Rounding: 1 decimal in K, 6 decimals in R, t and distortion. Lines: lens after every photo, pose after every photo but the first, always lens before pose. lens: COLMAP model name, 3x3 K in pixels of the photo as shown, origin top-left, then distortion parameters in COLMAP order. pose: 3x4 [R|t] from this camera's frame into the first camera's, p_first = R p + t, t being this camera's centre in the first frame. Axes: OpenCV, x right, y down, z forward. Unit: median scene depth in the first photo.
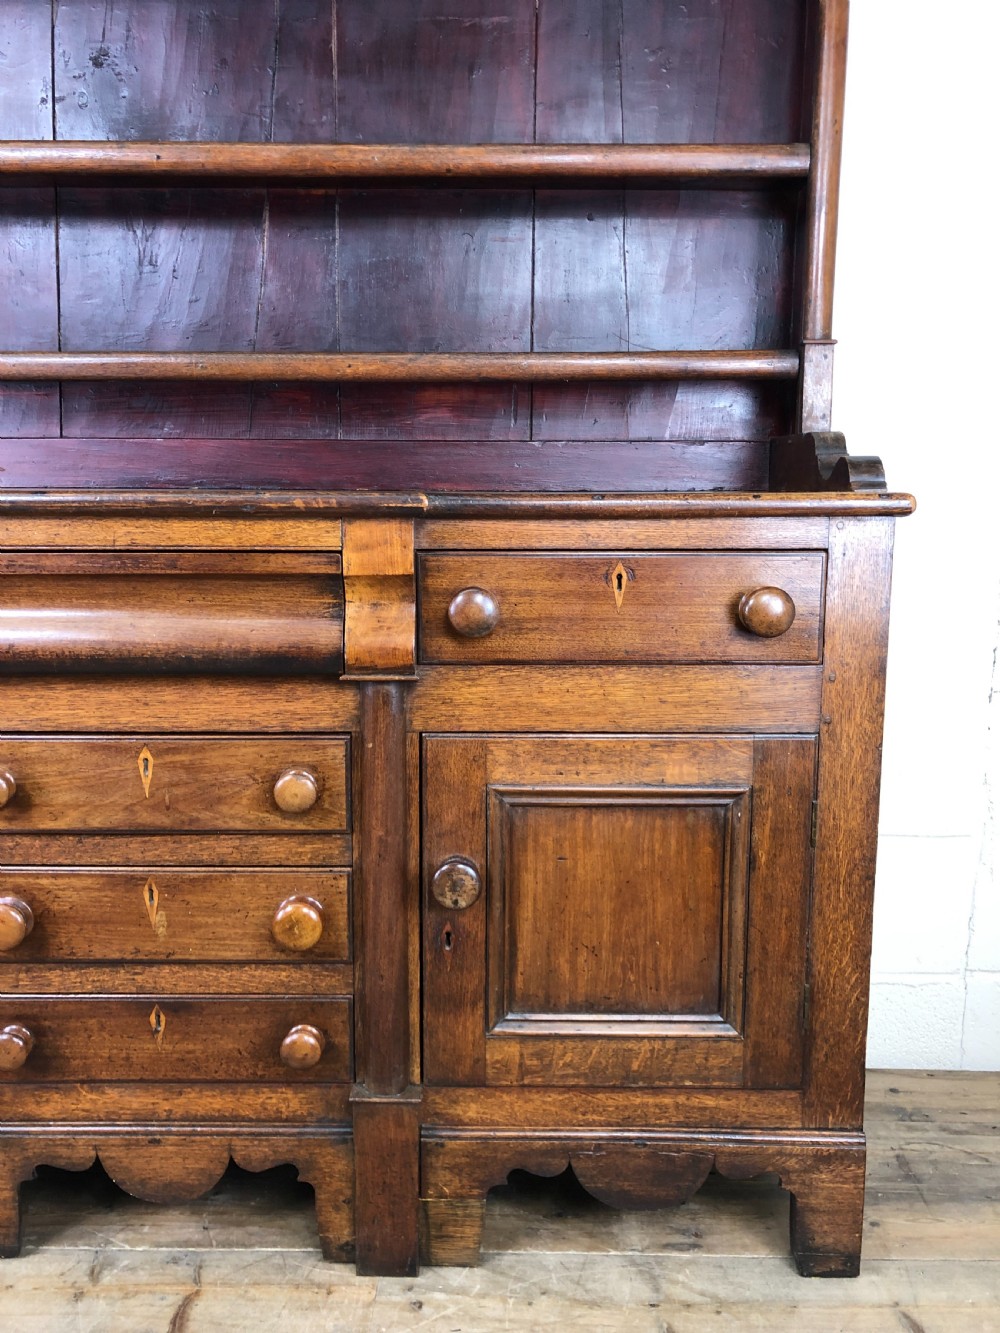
lens RADIAL K [[1095.9, 0, 497.5], [0, 1095.9, 654.1], [0, 0, 1]] dist [0.027957, -0.025230]
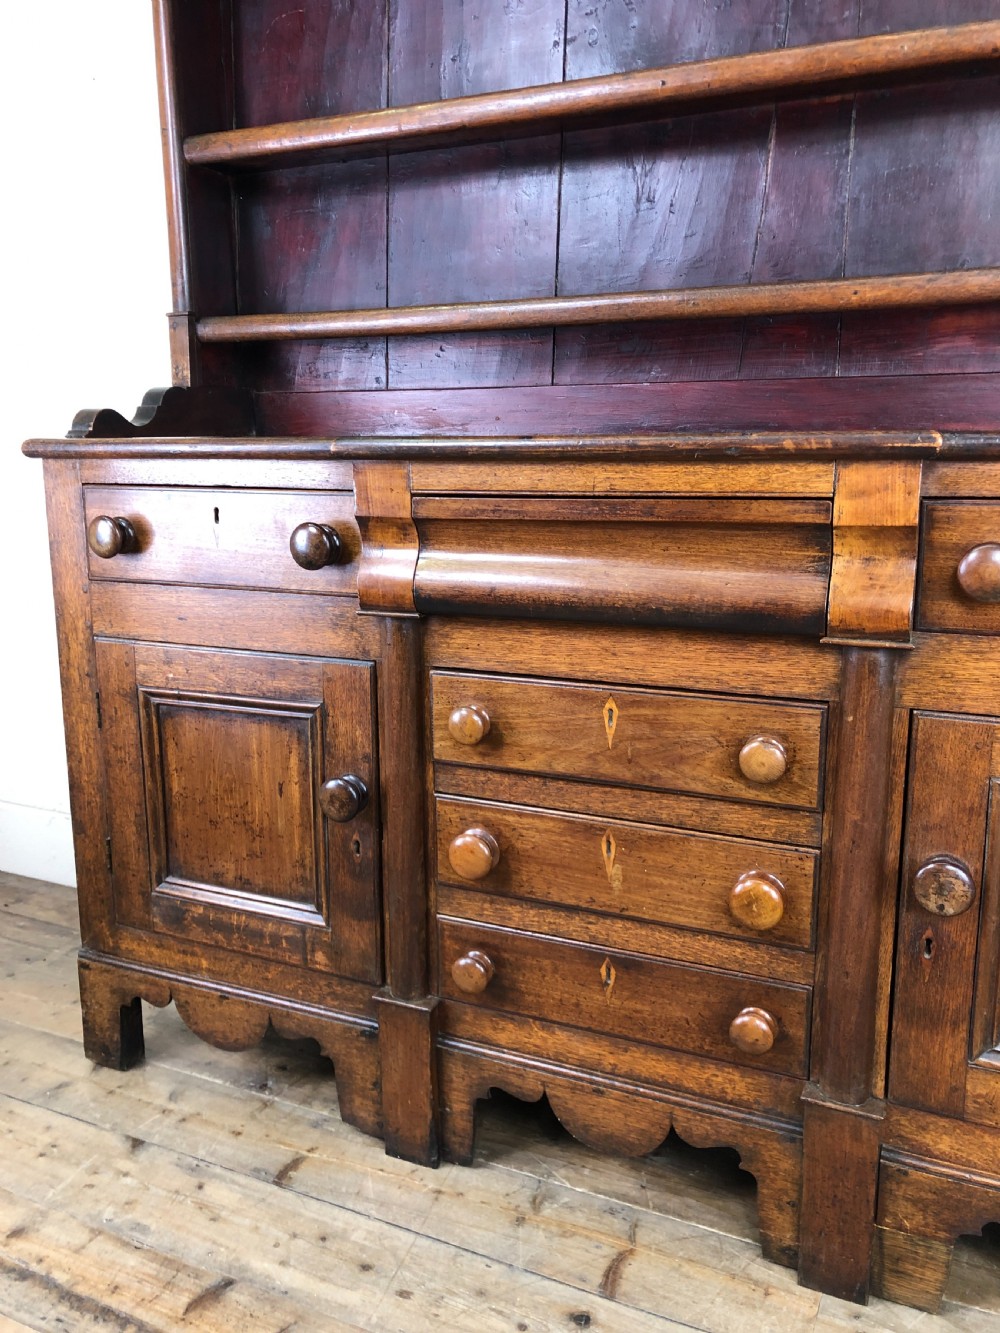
lens RADIAL K [[1095.9, 0, 497.1], [0, 1095.9, 652.4], [0, 0, 1]] dist [0.027957, -0.025230]
pose [[0.909992, 0.069878, -0.408694, -0.015539], [-0.053705, 0.997257, 0.050930, -0.000040], [0.411132, -0.024397, 0.911249, 0.065169]]
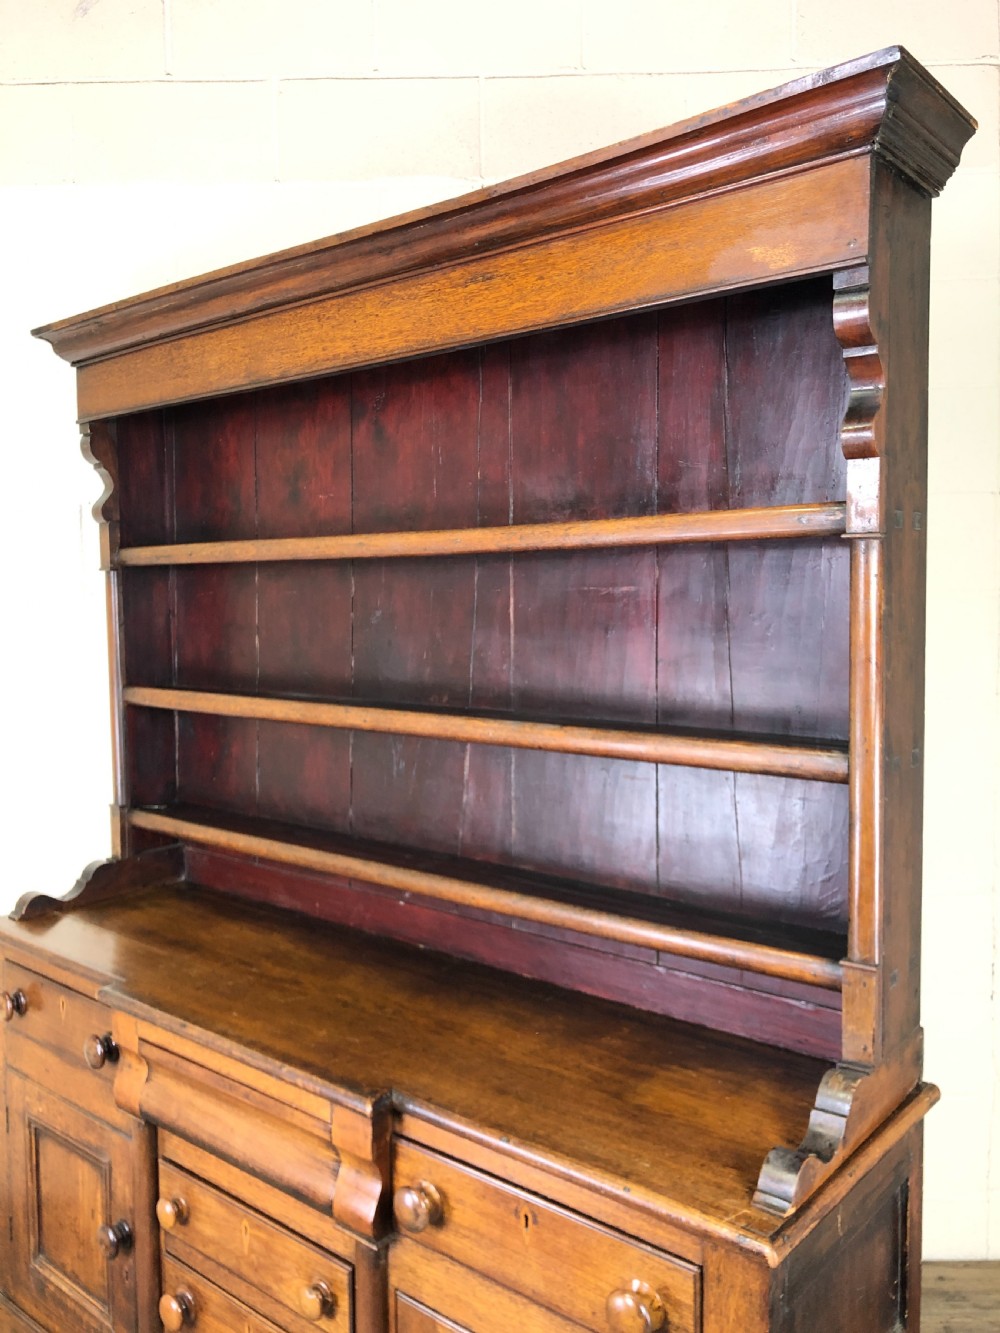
lens RADIAL K [[1095.9, 0, 497.2], [0, 1095.9, 653.7], [0, 0, 1]] dist [0.027957, -0.025230]
pose [[0.766305, 0.026017, -0.641950, 0.711288], [-0.086461, 0.994267, -0.062913, -0.508661], [0.636632, 0.103714, 0.764161, 0.108262]]
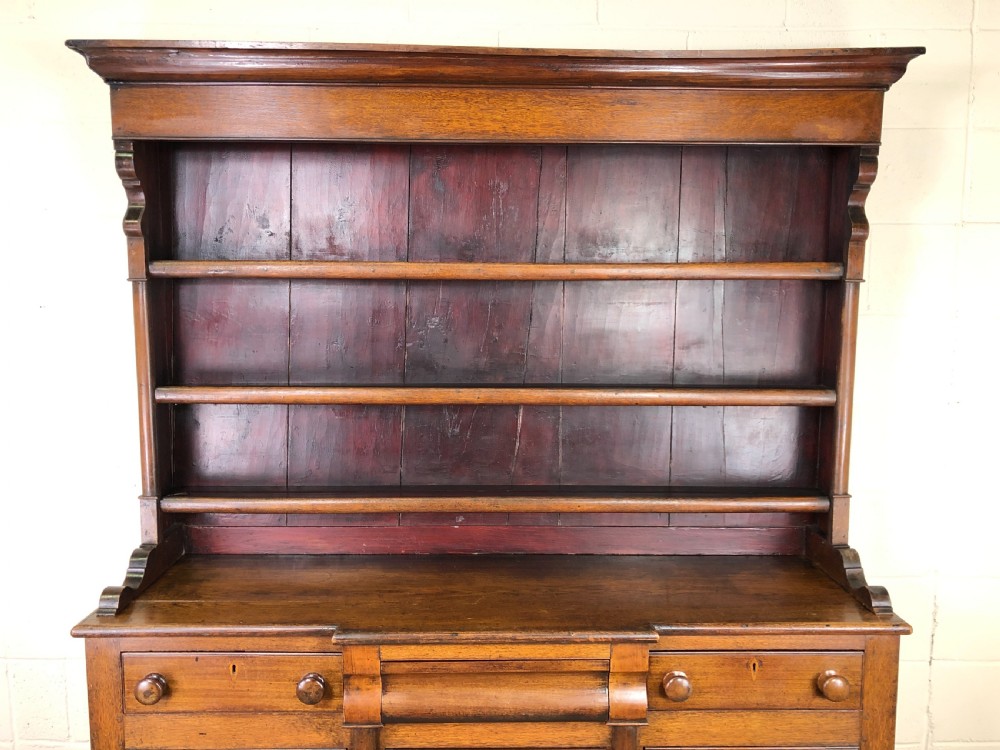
lens RADIAL K [[822.1, 0, 504.7], [0, 822.1, 372.7], [0, 0, 1]] dist [0.027957, -0.025230]
pose [[0.999805, -0.000693, 0.019748, -0.319028], [0.001560, 0.999034, -0.043906, -0.476104], [-0.019699, 0.043929, 0.998840, -0.389584]]
